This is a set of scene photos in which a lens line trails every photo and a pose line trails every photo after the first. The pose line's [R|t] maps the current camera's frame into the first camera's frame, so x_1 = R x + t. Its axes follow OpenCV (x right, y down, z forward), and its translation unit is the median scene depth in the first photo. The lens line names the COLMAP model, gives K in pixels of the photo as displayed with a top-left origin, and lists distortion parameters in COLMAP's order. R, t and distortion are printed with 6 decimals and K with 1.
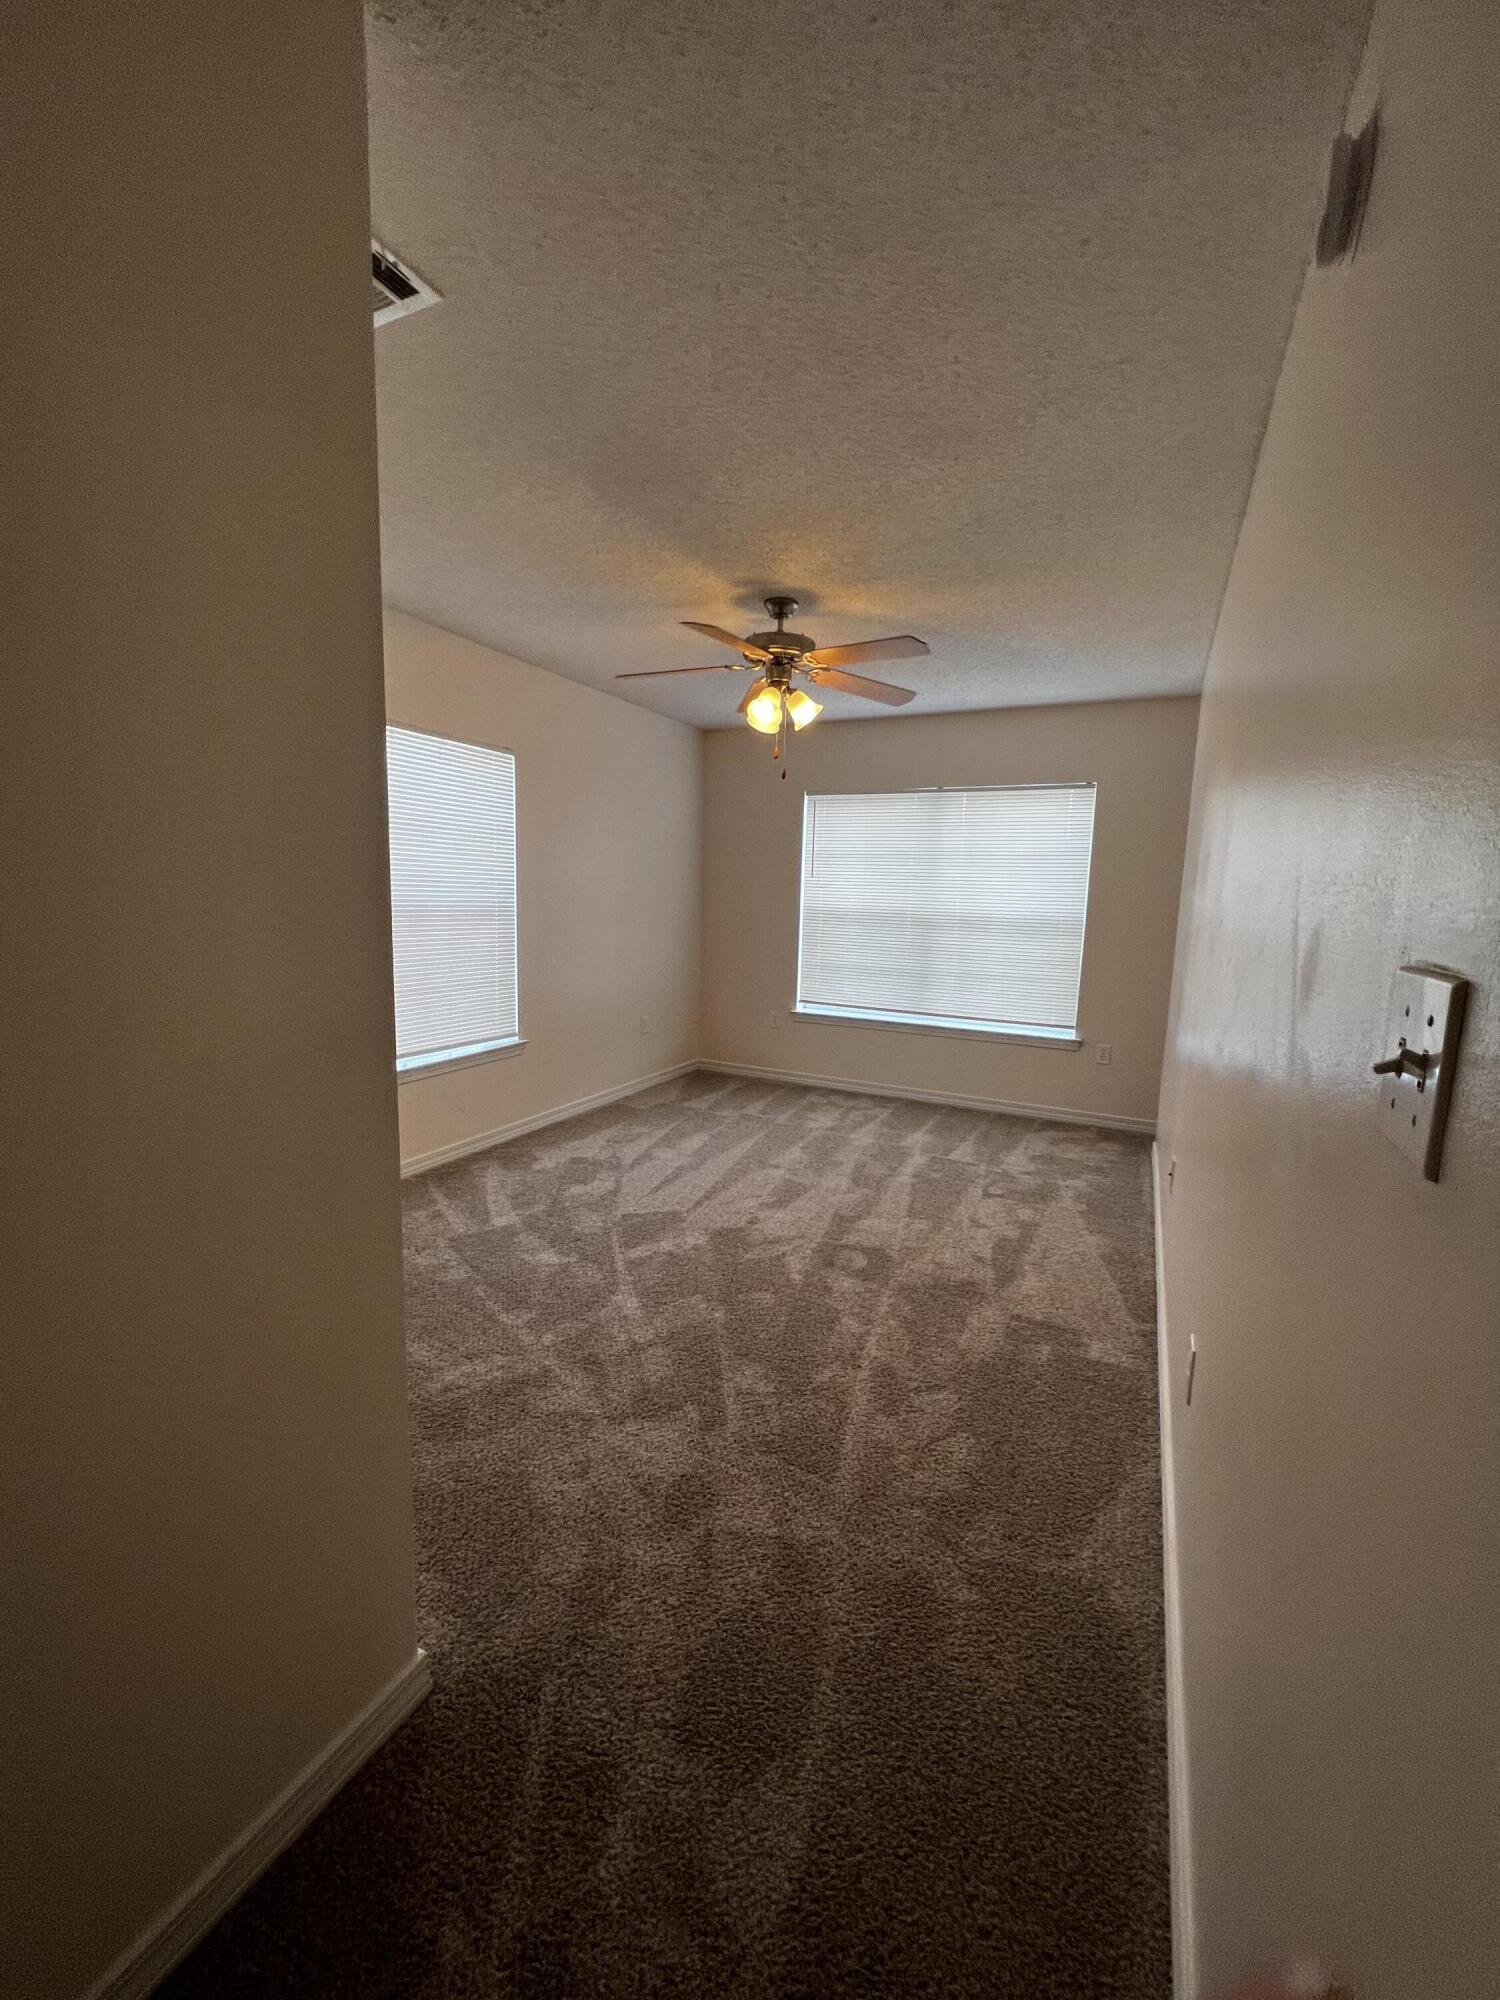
lens RADIAL K [[799.8, 0, 755.1], [0, 799.8, 1001.2], [0, 0, 1]] dist [0.000210, 0.000003]
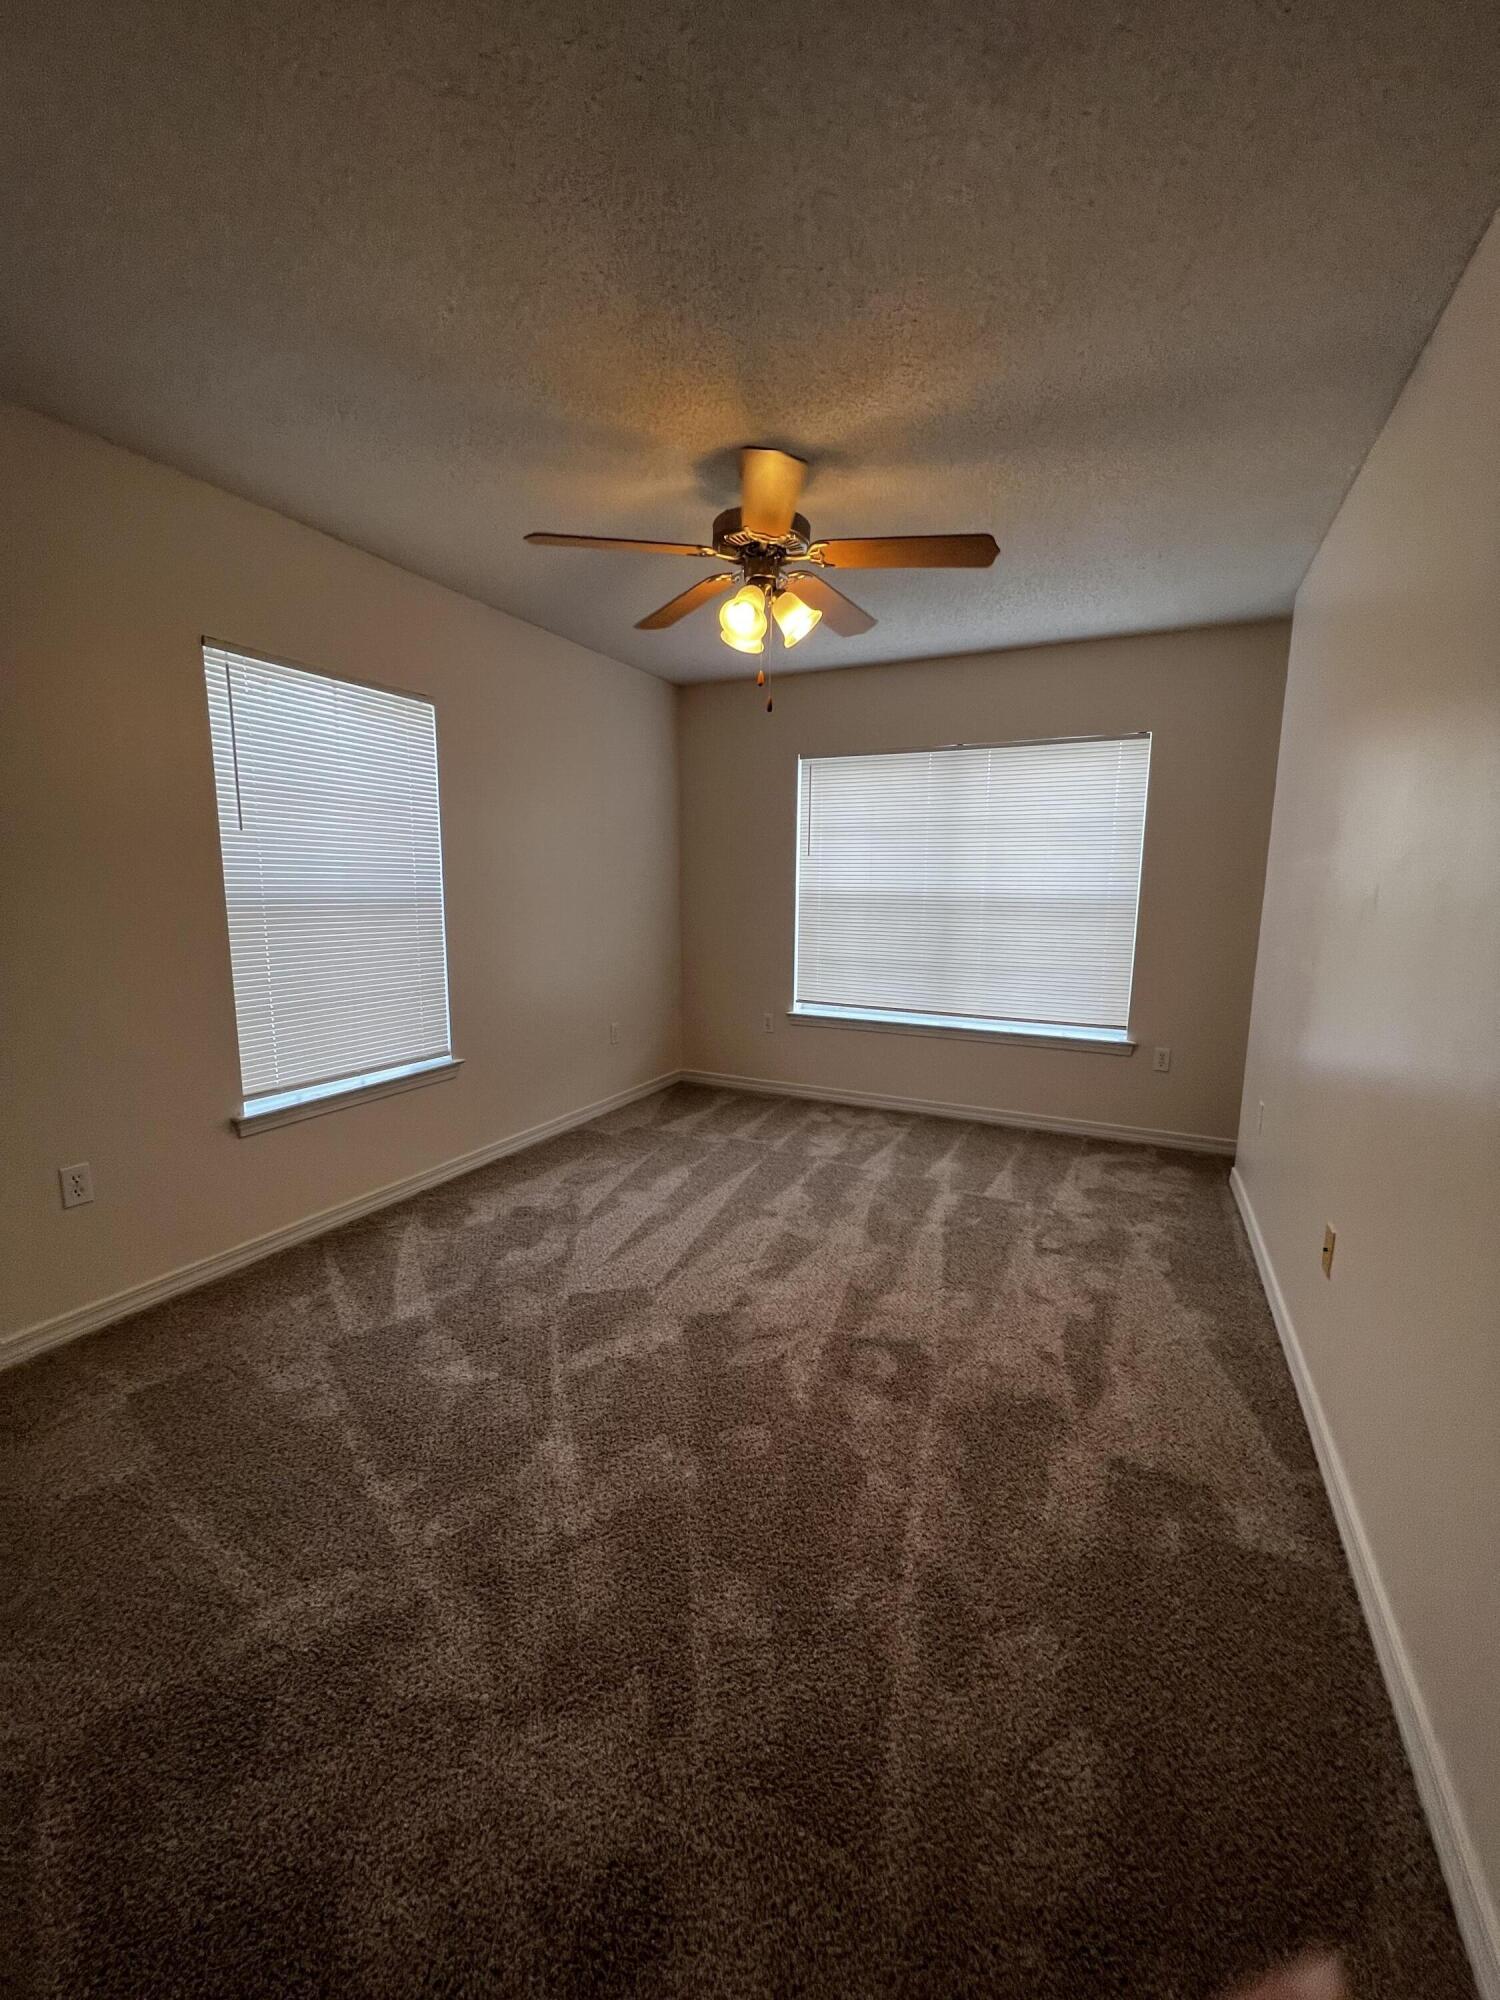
lens RADIAL K [[799.8, 0, 751.1], [0, 799.8, 1001.7], [0, 0, 1]] dist [0.000210, 0.000003]
pose [[0.999808, -0.019565, -0.000700, 0.012311], [0.019572, 0.999732, 0.012370, -0.018447], [0.000458, -0.012381, 0.999923, 0.246696]]
